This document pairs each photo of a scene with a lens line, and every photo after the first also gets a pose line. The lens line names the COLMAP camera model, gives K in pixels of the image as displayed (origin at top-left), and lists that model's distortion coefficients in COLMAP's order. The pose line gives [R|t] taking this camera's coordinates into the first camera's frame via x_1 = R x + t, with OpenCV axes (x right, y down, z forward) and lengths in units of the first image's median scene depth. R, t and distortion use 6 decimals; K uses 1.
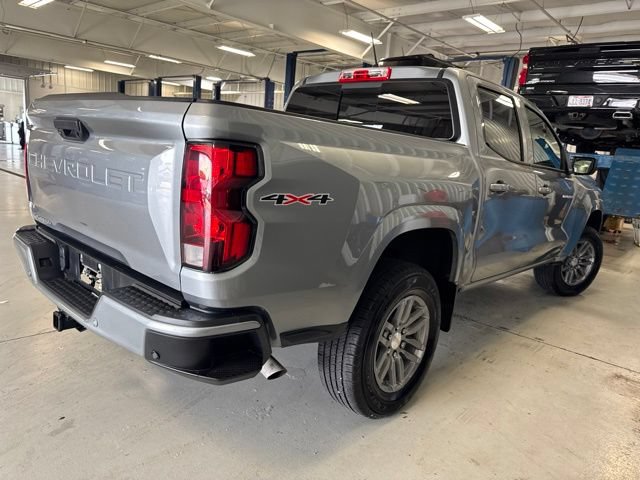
lens RADIAL K [[469.8, 0, 320.0], [0, 469.8, 240.0], [0, 0, 1]] dist [0.017042, -0.009528]
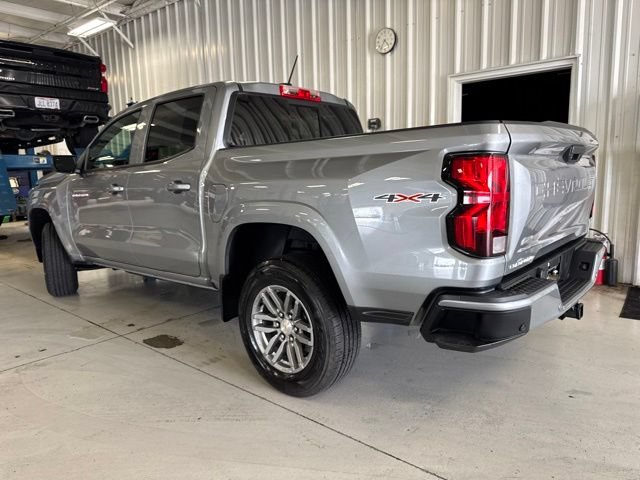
lens RADIAL K [[446.3, 0, 320.0], [0, 446.3, 240.0], [0, 0, 1]] dist [0.001114, -0.005240]
pose [[-0.021311, -0.237817, 0.971076, -1.364292], [0.208884, 0.948801, 0.236946, -0.351250], [-0.977708, 0.207892, 0.029456, 1.341598]]
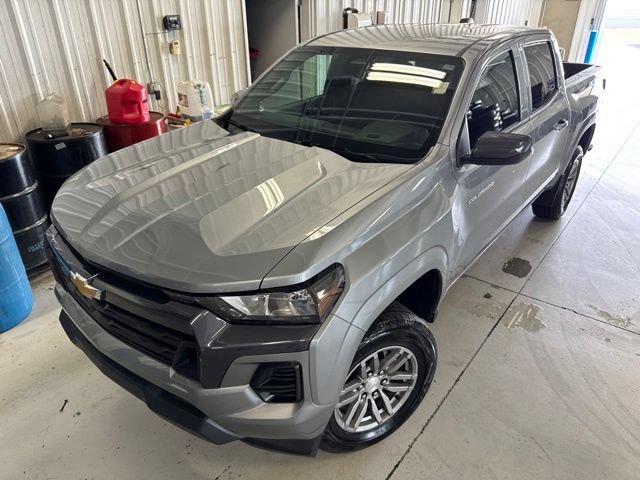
lens RADIAL K [[469.8, 0, 320.0], [0, 469.8, 240.0], [0, 0, 1]] dist [0.017042, -0.009528]
pose [[-0.995905, -0.043999, -0.078977, 0.806069], [-0.083289, 0.786275, 0.612238, -0.881627], [0.035159, 0.616309, -0.786720, 3.202062]]
